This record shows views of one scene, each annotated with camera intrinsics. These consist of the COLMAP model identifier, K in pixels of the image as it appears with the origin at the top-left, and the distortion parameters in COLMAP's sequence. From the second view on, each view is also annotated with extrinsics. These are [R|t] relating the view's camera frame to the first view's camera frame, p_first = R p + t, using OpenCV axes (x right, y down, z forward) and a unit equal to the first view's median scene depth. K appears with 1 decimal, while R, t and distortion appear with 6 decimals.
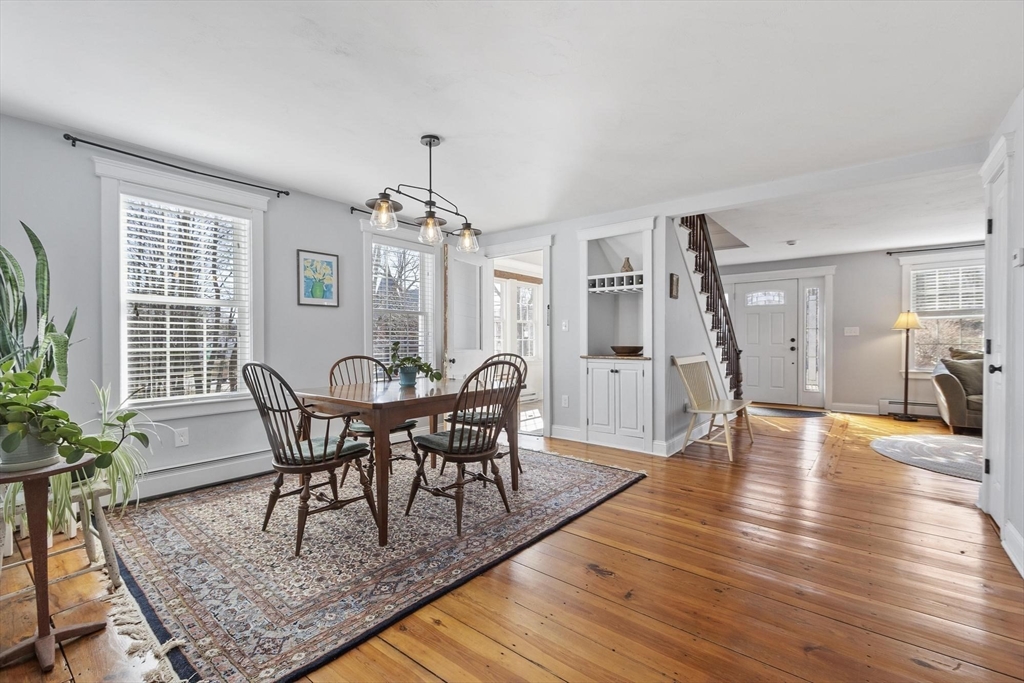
lens RADIAL K [[450.6, 0, 506.1], [0, 450.6, 343.8], [0, 0, 1]] dist [0.000438, 0.000276]
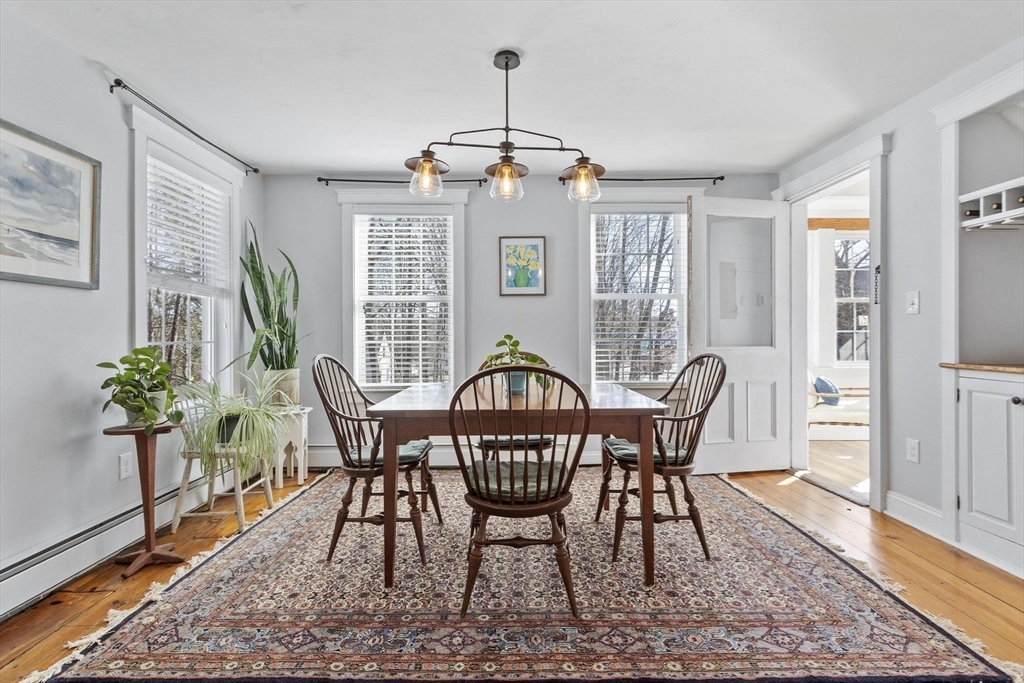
lens RADIAL K [[477.2, 0, 508.0], [0, 477.2, 337.0], [0, 0, 1]] dist [0.002990, -0.002782]
pose [[0.637795, 0.003167, -0.770199, 0.374041], [-0.001498, 0.999995, 0.002871, -0.002967], [0.770205, -0.000677, 0.637797, 0.439767]]
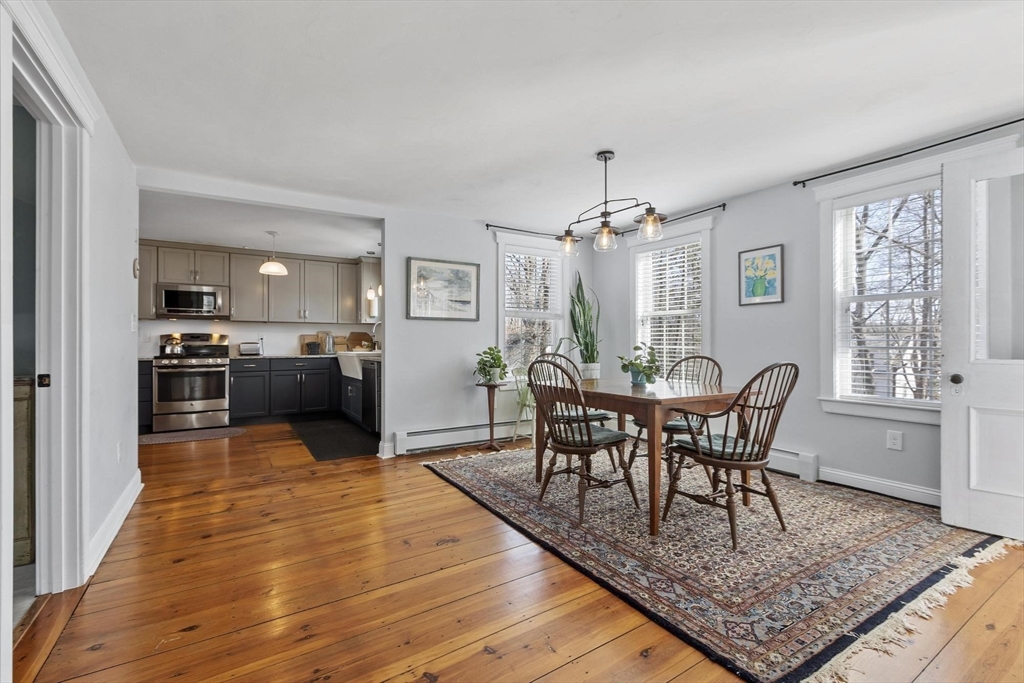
lens RADIAL K [[450.6, 0, 506.0], [0, 450.6, 339.5], [0, 0, 1]] dist [0.000438, 0.000276]
pose [[-0.334297, -0.001162, -0.942467, 0.804123], [-0.003202, 0.999995, -0.000097, -0.008806], [0.942462, 0.002985, -0.334299, 0.985704]]
